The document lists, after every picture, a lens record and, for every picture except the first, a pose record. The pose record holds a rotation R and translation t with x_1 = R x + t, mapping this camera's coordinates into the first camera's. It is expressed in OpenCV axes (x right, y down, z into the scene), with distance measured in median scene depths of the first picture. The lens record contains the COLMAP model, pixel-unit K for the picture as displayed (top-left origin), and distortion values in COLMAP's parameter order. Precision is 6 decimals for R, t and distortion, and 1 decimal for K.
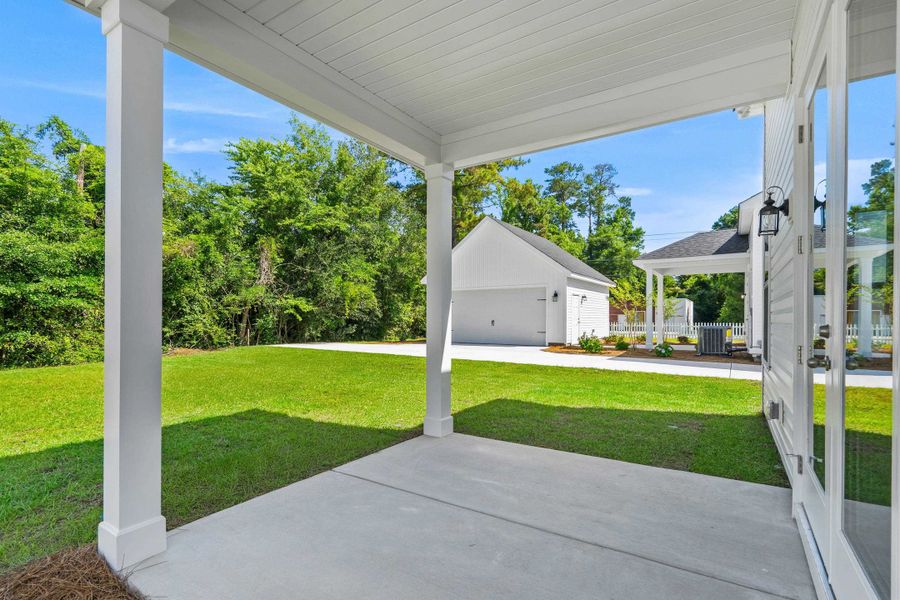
lens RADIAL K [[413.4, 0, 456.9], [0, 413.4, 319.9], [0, 0, 1]] dist [-0.006045, 0.000627]
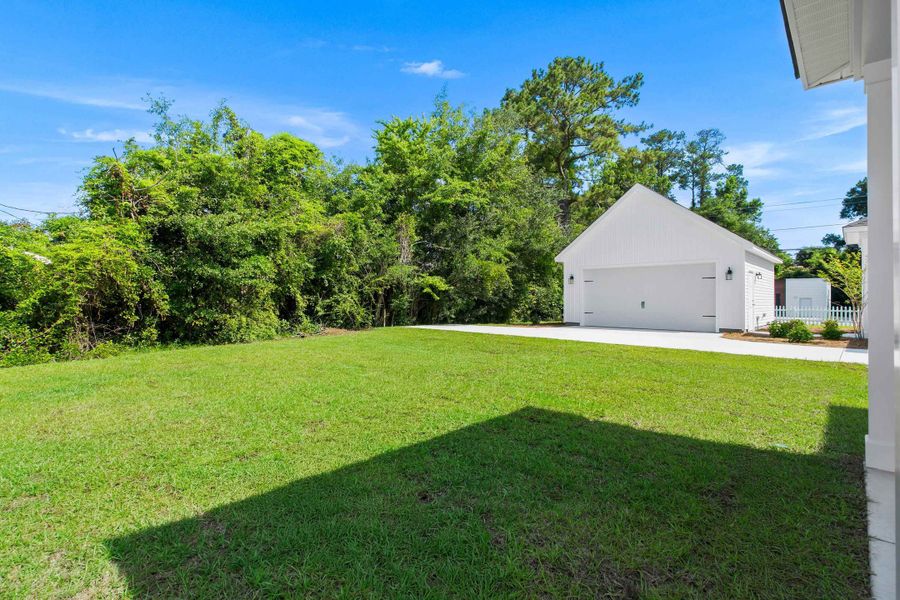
lens RADIAL K [[413.4, 0, 442.1], [0, 413.4, 298.2], [0, 0, 1]] dist [-0.006045, 0.000627]
pose [[0.981806, 0.002944, -0.189865, -0.178036], [-0.004922, 0.999938, -0.009949, 0.004947], [0.189824, 0.010703, 0.981760, 0.062963]]
